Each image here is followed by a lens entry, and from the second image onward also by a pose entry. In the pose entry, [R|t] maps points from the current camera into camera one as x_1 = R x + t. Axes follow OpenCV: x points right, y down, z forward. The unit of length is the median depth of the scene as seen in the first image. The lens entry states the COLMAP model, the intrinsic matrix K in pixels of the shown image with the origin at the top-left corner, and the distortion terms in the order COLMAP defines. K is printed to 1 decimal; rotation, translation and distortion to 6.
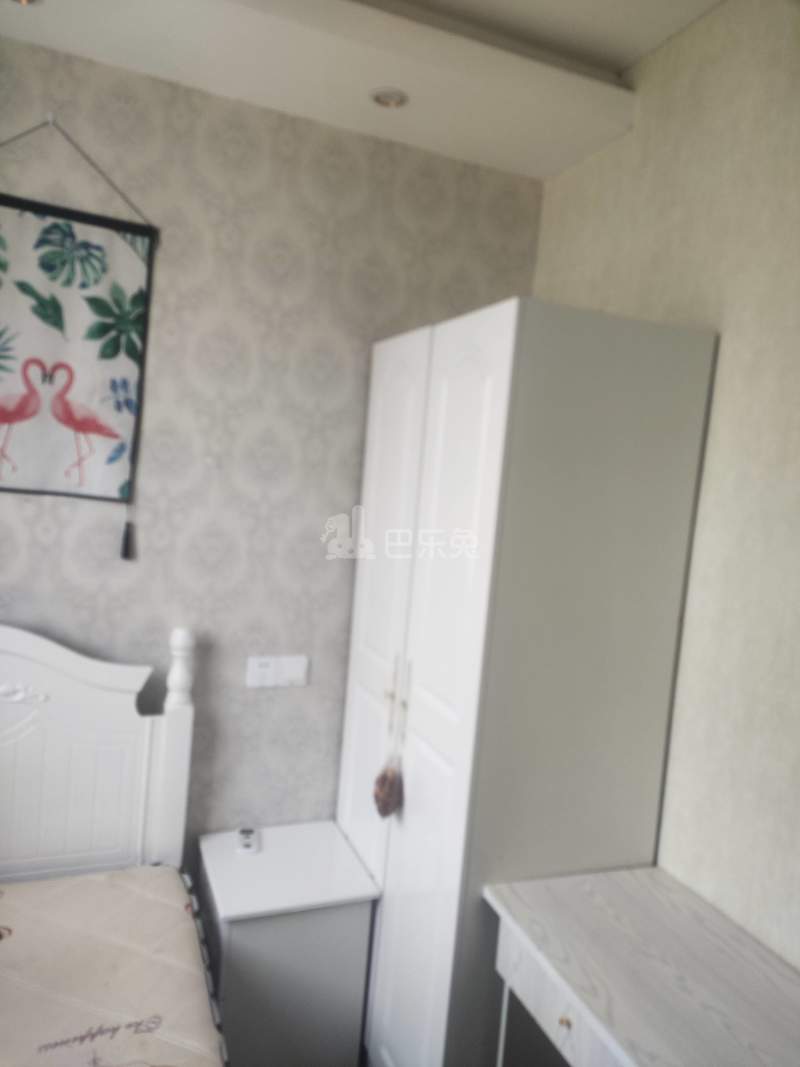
lens RADIAL K [[792.9, 0, 395.4], [0, 792.9, 538.1], [0, 0, 1]] dist [0.044778, -0.033939]
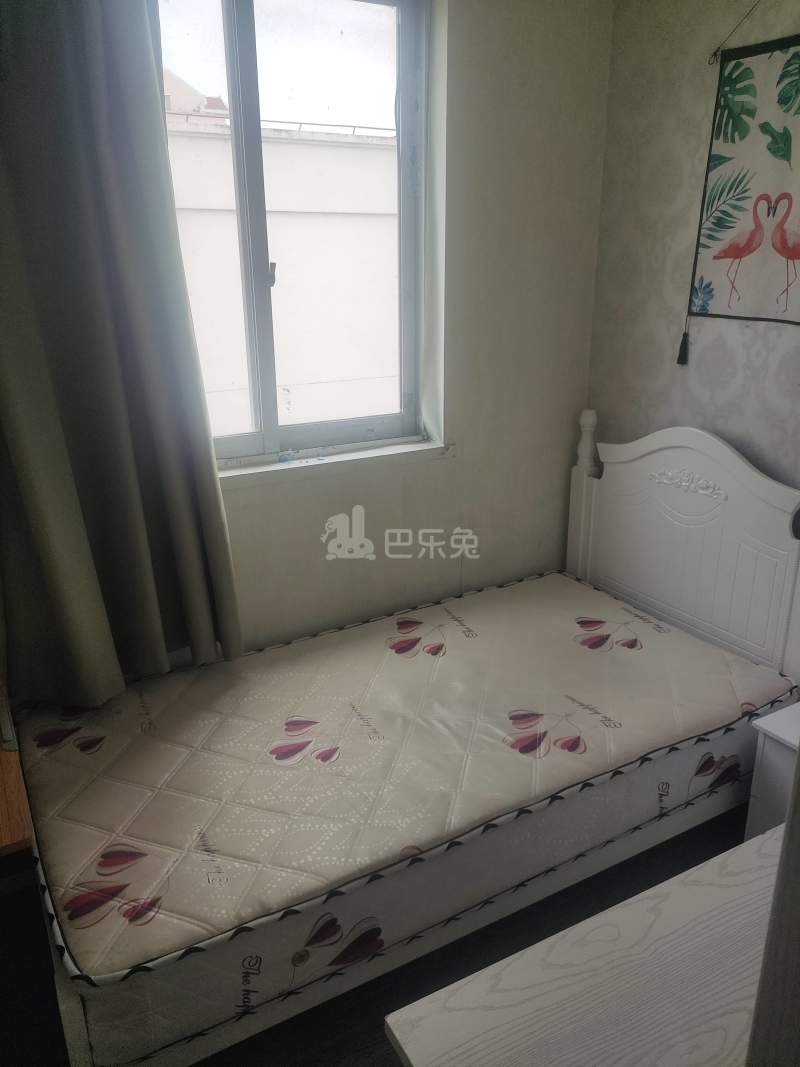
lens RADIAL K [[792.9, 0, 395.4], [0, 792.9, 538.1], [0, 0, 1]] dist [0.044778, -0.033939]
pose [[0.128245, 0.234422, -0.963639, 0.669327], [-0.063406, 0.971612, 0.227923, 0.018607], [0.989714, 0.031871, 0.139468, 0.349574]]
